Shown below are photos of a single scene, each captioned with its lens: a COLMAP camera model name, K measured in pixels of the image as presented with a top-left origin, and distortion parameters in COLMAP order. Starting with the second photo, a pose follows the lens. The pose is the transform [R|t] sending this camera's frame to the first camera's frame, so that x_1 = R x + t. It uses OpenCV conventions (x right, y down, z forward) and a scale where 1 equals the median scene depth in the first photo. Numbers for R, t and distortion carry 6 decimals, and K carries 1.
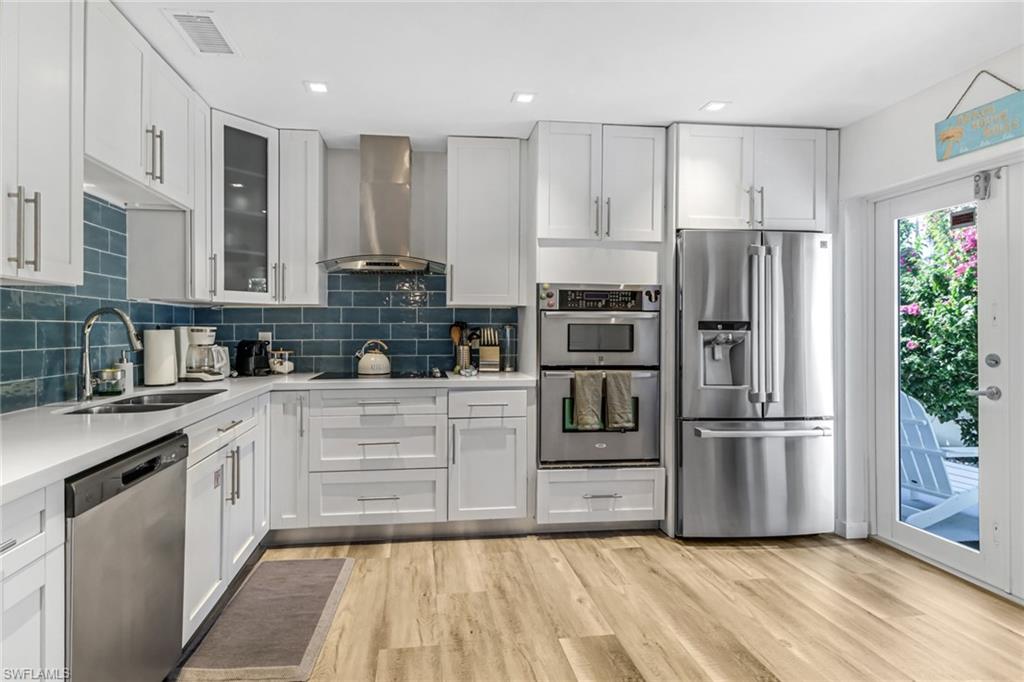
lens RADIAL K [[521.8, 0, 511.2], [0, 521.8, 292.4], [0, 0, 1]] dist [0.016819, -0.017503]
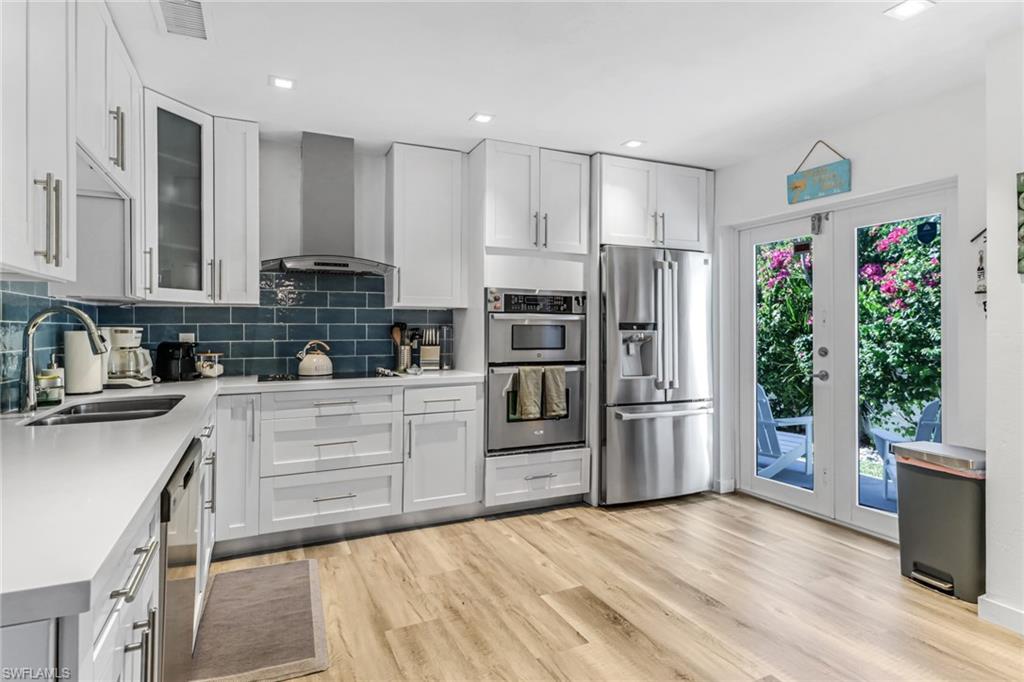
lens RADIAL K [[521.8, 0, 511.2], [0, 521.8, 292.4], [0, 0, 1]] dist [0.016819, -0.017503]
pose [[0.953483, 0.019890, 0.300789, -0.233654], [-0.019548, 0.999800, -0.004149, -0.003951], [-0.300811, -0.001924, 0.953682, -0.060741]]
